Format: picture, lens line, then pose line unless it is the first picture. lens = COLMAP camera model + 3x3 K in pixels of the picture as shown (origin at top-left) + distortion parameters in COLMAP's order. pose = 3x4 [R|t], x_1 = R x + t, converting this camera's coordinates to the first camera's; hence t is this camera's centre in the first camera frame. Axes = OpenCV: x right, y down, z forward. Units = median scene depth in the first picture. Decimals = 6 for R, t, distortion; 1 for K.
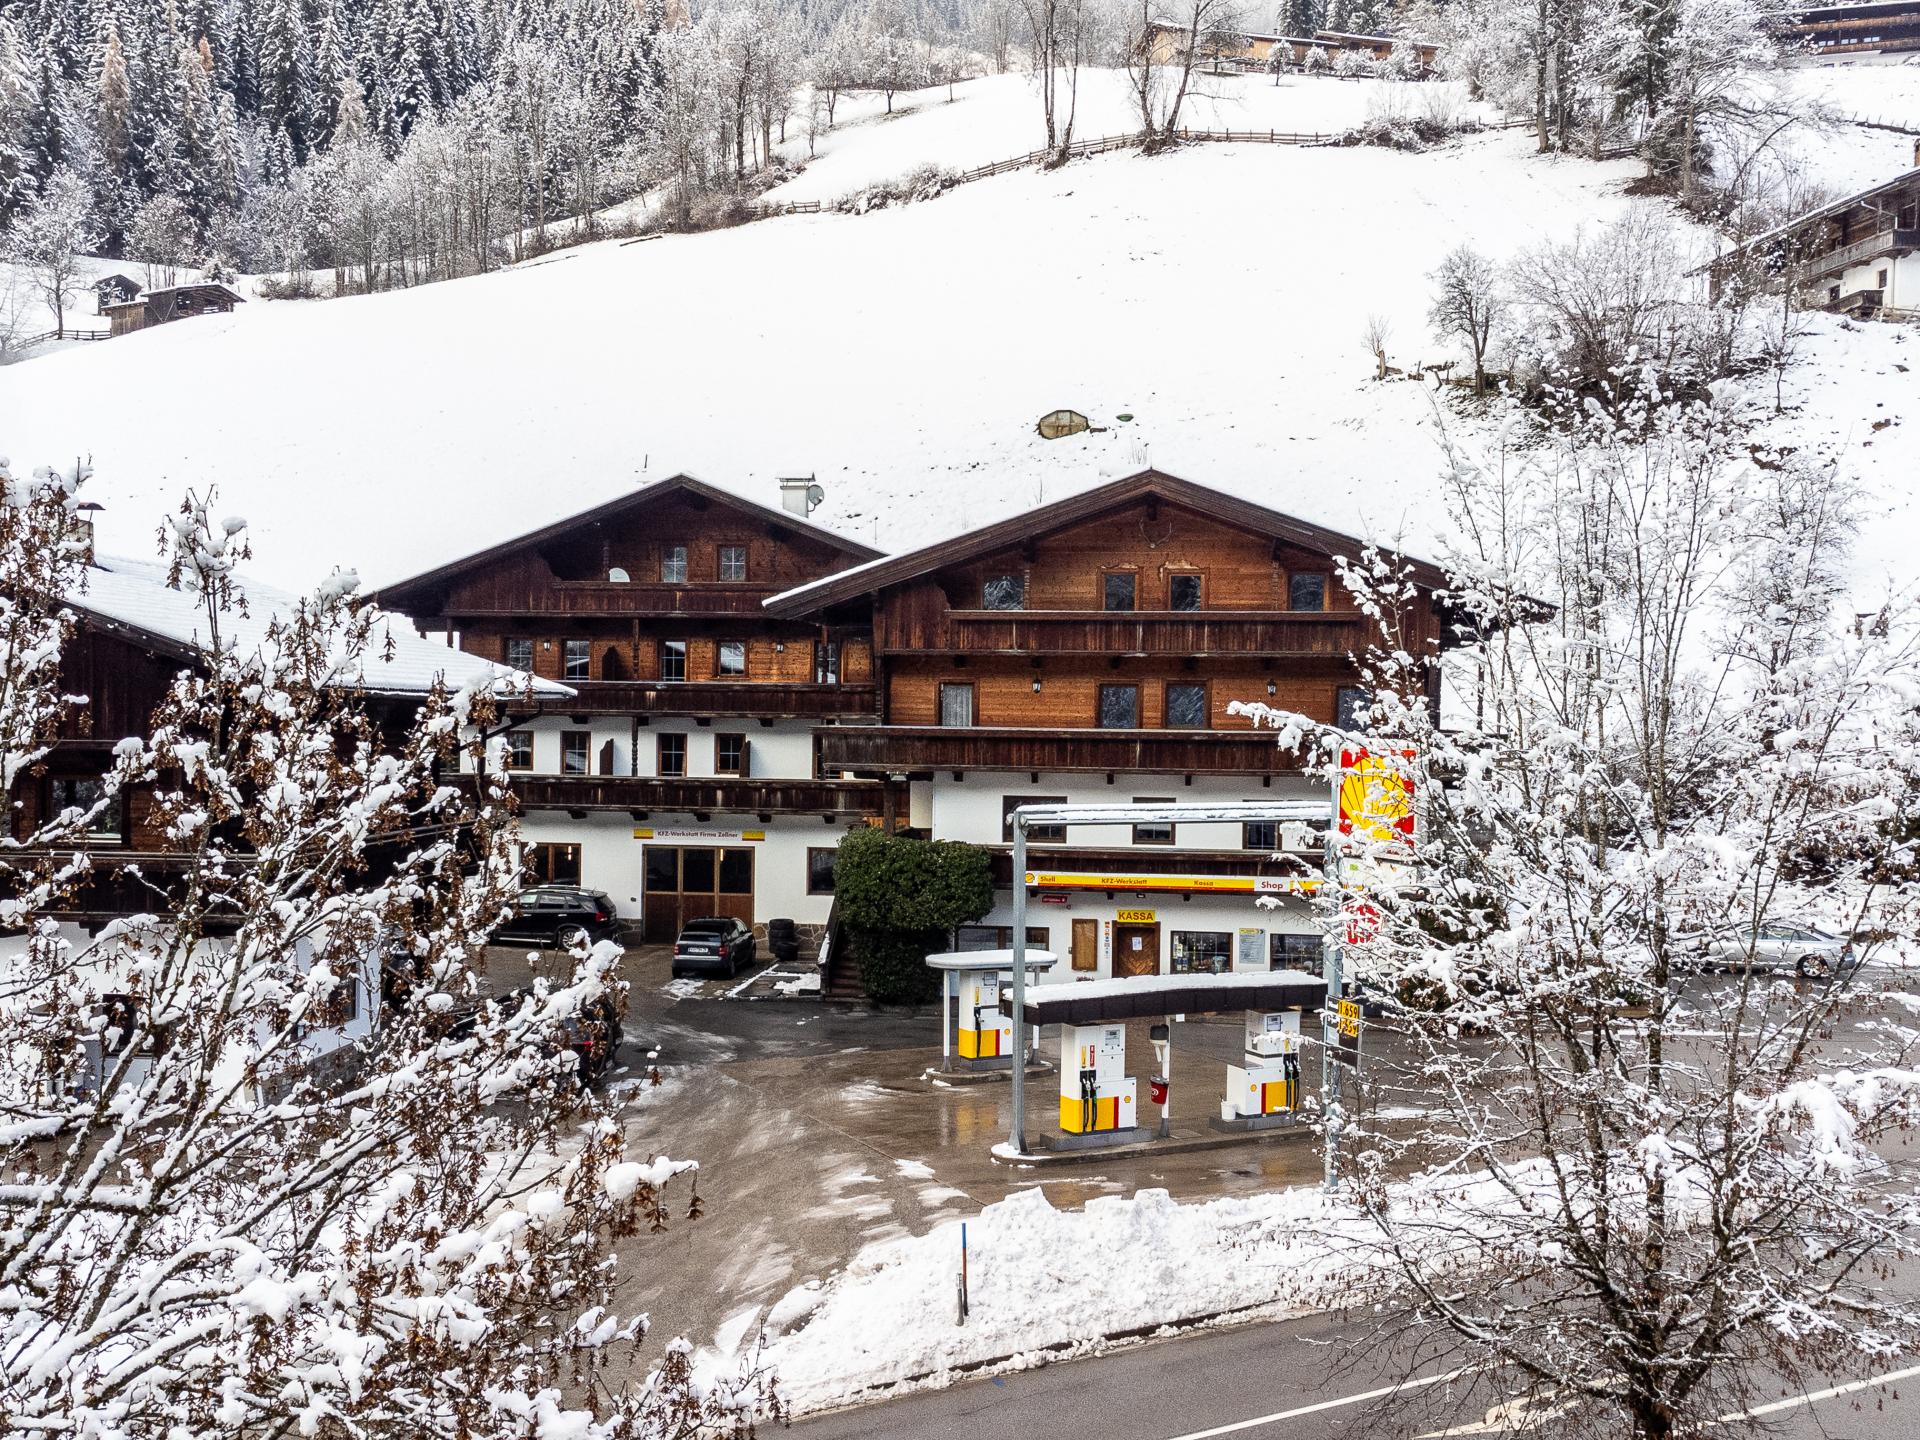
lens RADIAL K [[1871.9, 0, 960.0], [0, 1871.9, 720.0], [0, 0, 1]] dist [0.043503, -0.025176]
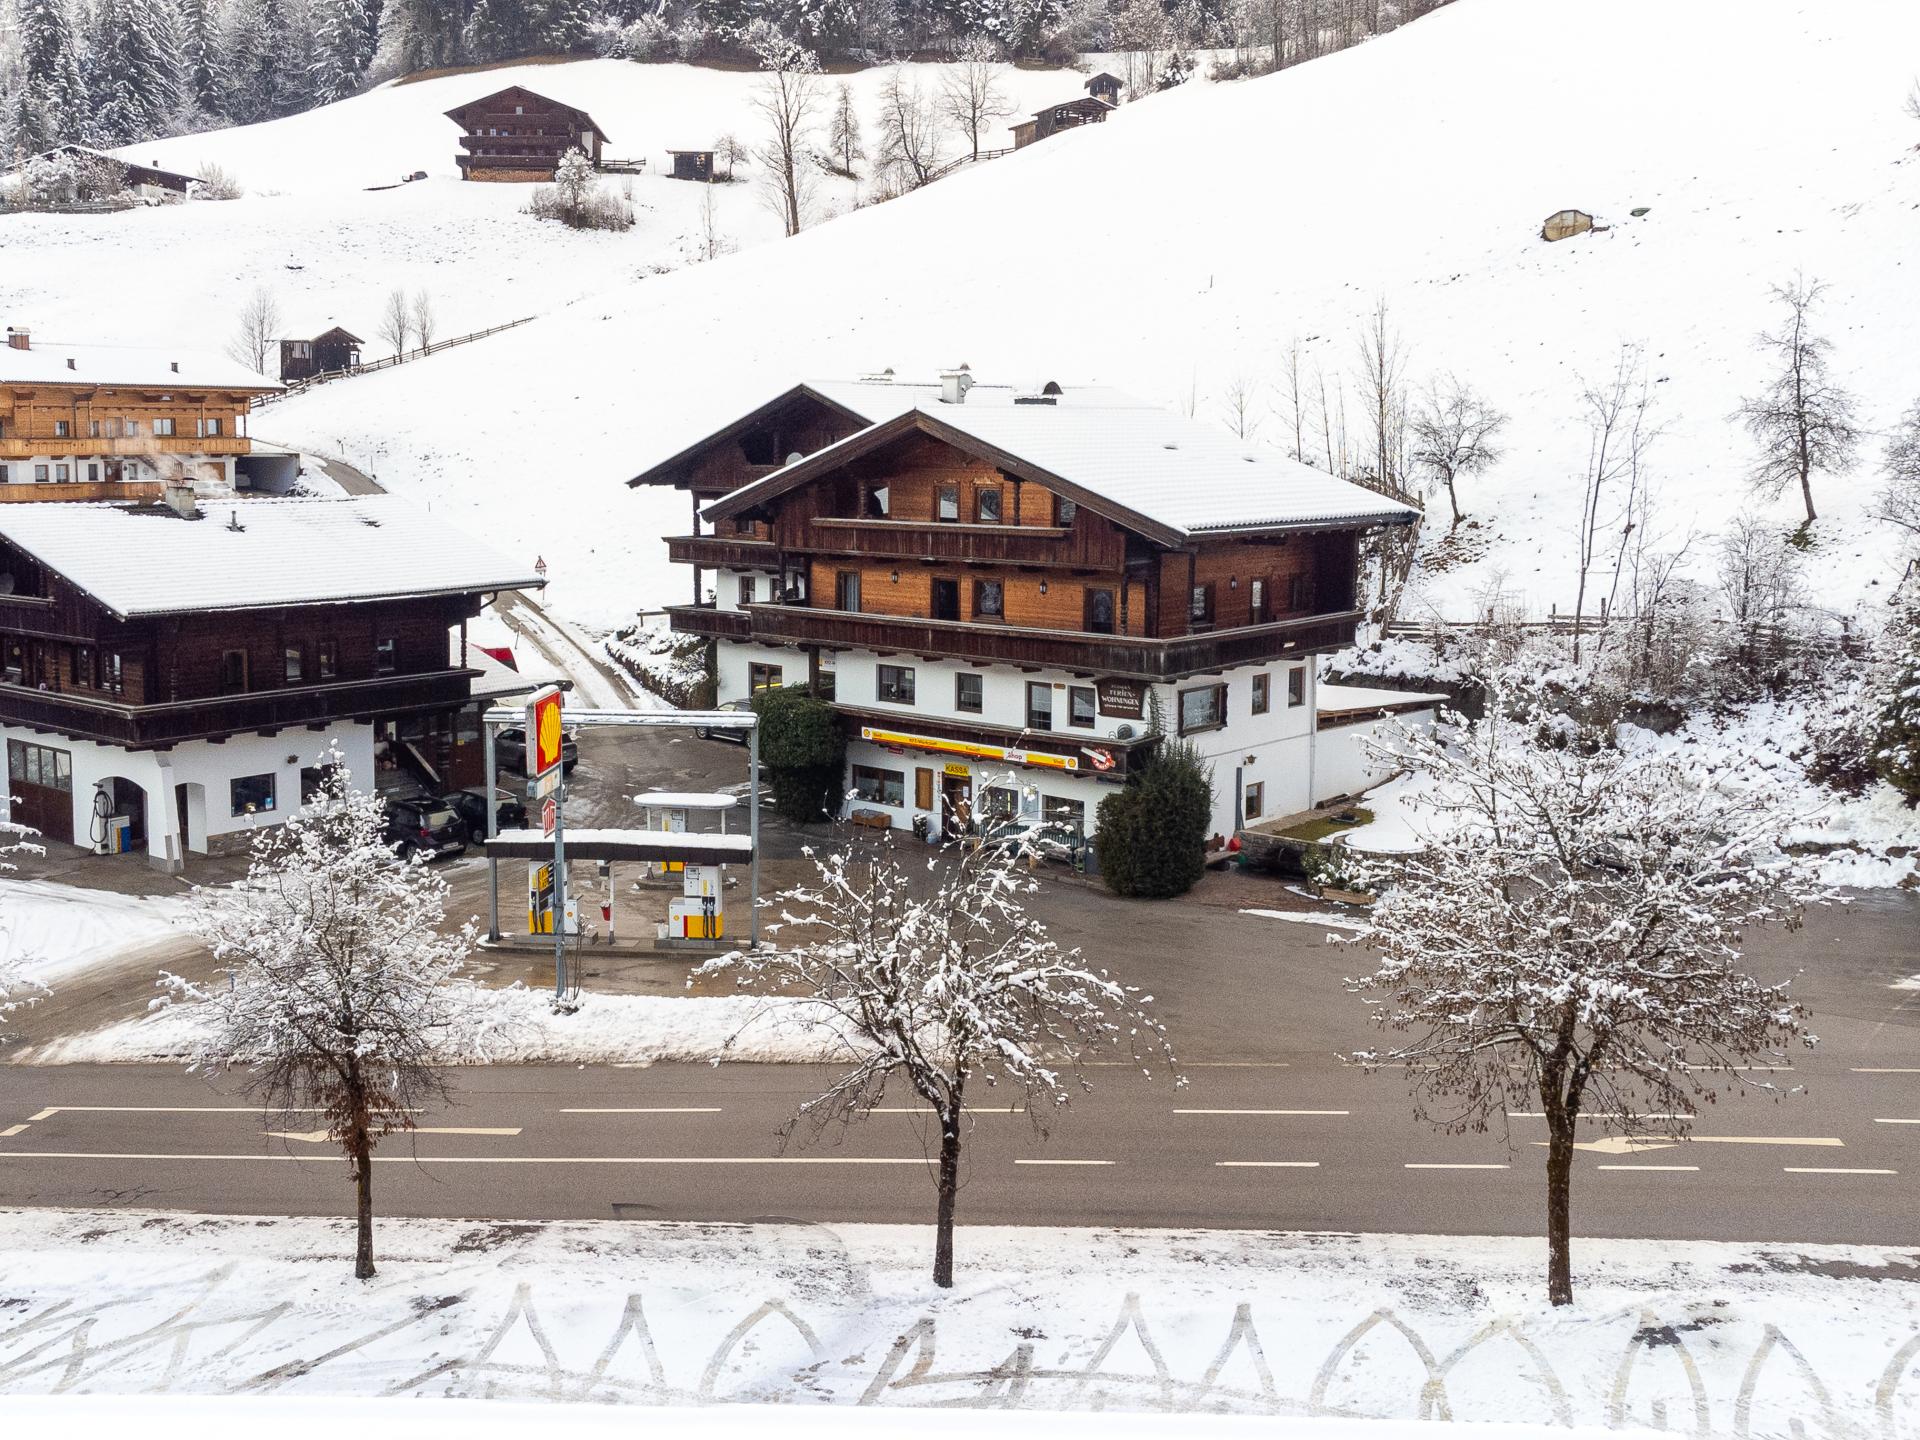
lens RADIAL K [[1871.9, 0, 960.0], [0, 1871.9, 720.0], [0, 0, 1]] dist [0.043503, -0.025176]
pose [[0.826340, 0.073568, -0.558345, 0.627326], [0.007976, 0.989803, 0.142222, -0.081937], [0.563114, -0.121977, 0.817327, 0.005687]]
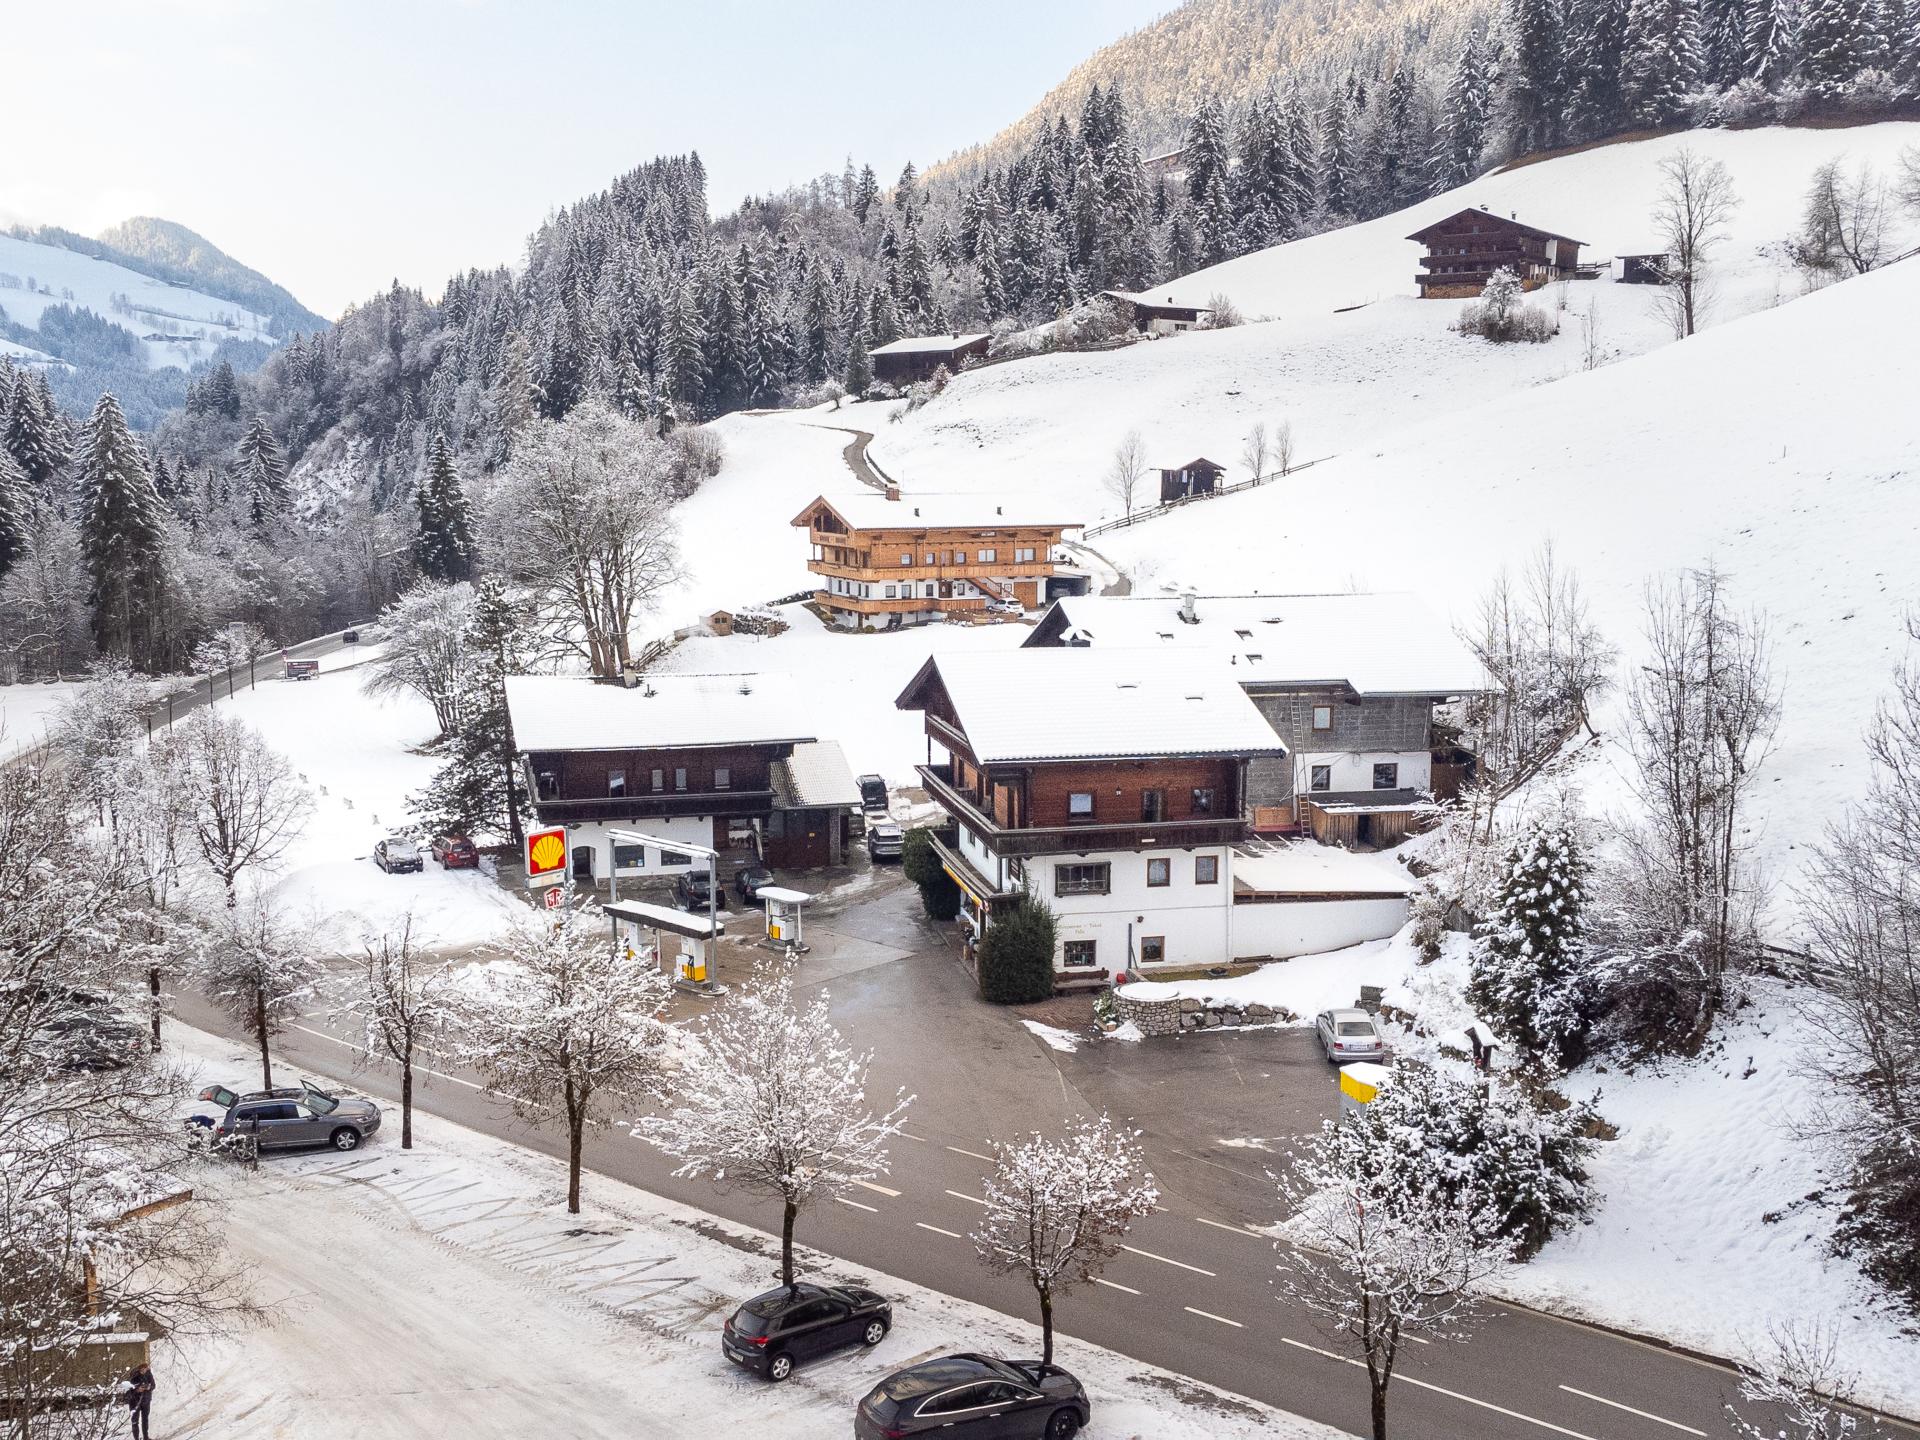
lens RADIAL K [[1906.2, 0, 960.0], [0, 1906.2, 720.0], [0, 0, 1]] dist [0.058447, -0.014272]
pose [[0.339964, 0.113182, -0.933603, 1.266820], [-0.003367, 0.992872, 0.119142, -0.197189], [0.940432, -0.037361, 0.337922, 0.248008]]
